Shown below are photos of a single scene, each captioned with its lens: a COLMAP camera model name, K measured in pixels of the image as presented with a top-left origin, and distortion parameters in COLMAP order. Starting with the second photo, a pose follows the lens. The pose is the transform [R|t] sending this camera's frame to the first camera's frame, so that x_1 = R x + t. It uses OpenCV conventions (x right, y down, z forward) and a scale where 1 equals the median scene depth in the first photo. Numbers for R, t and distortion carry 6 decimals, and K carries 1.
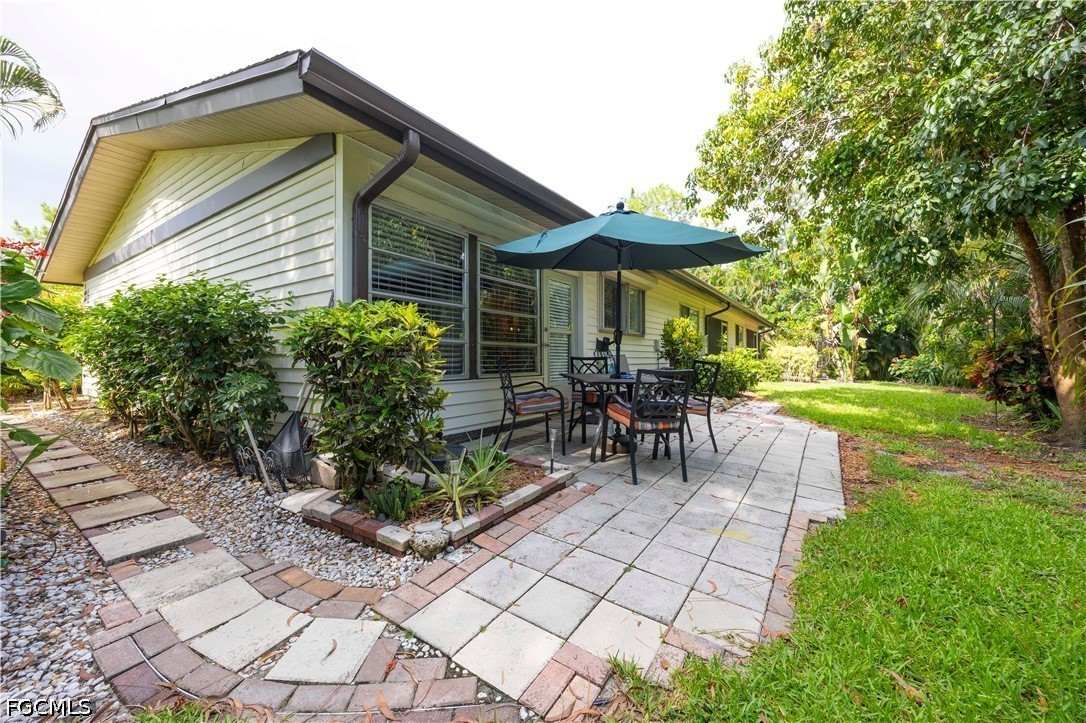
lens RADIAL K [[418.9, 0, 543.0], [0, 418.9, 355.7], [0, 0, 1]] dist [-0.000163, -0.000084]
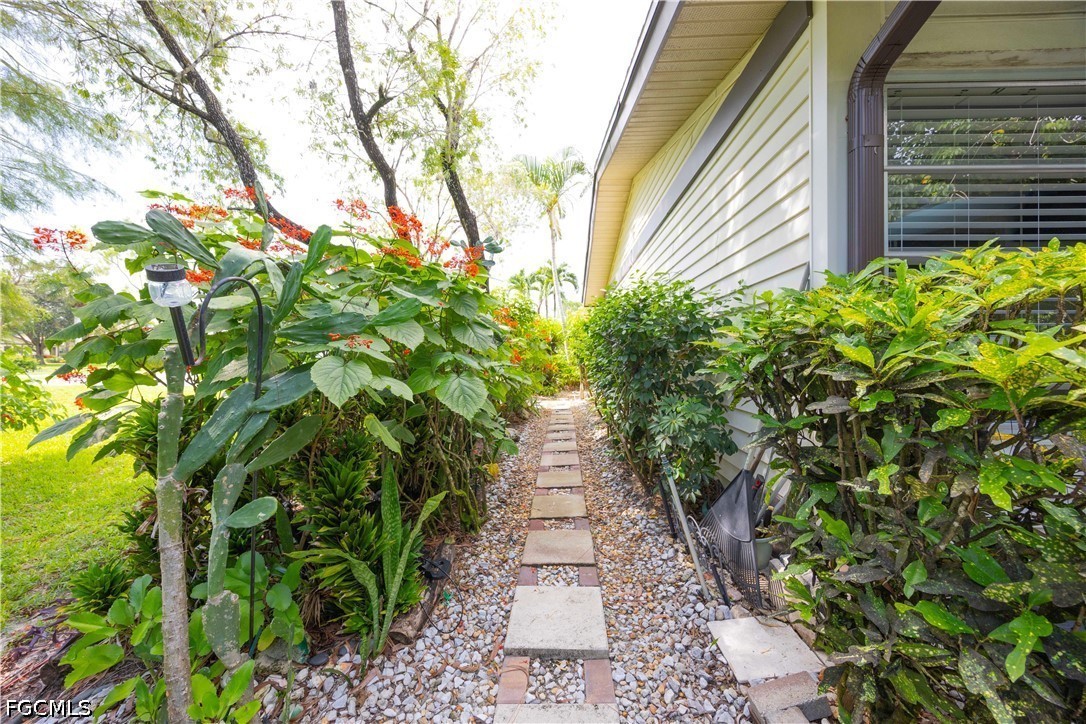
lens RADIAL K [[418.9, 0, 543.0], [0, 418.9, 356.2], [0, 0, 1]] dist [-0.000163, -0.000084]
pose [[0.529032, 0.000042, -0.848602, -0.235666], [0.002266, 0.999996, 0.001462, -0.036447], [0.848599, -0.002697, 0.529030, 0.444373]]
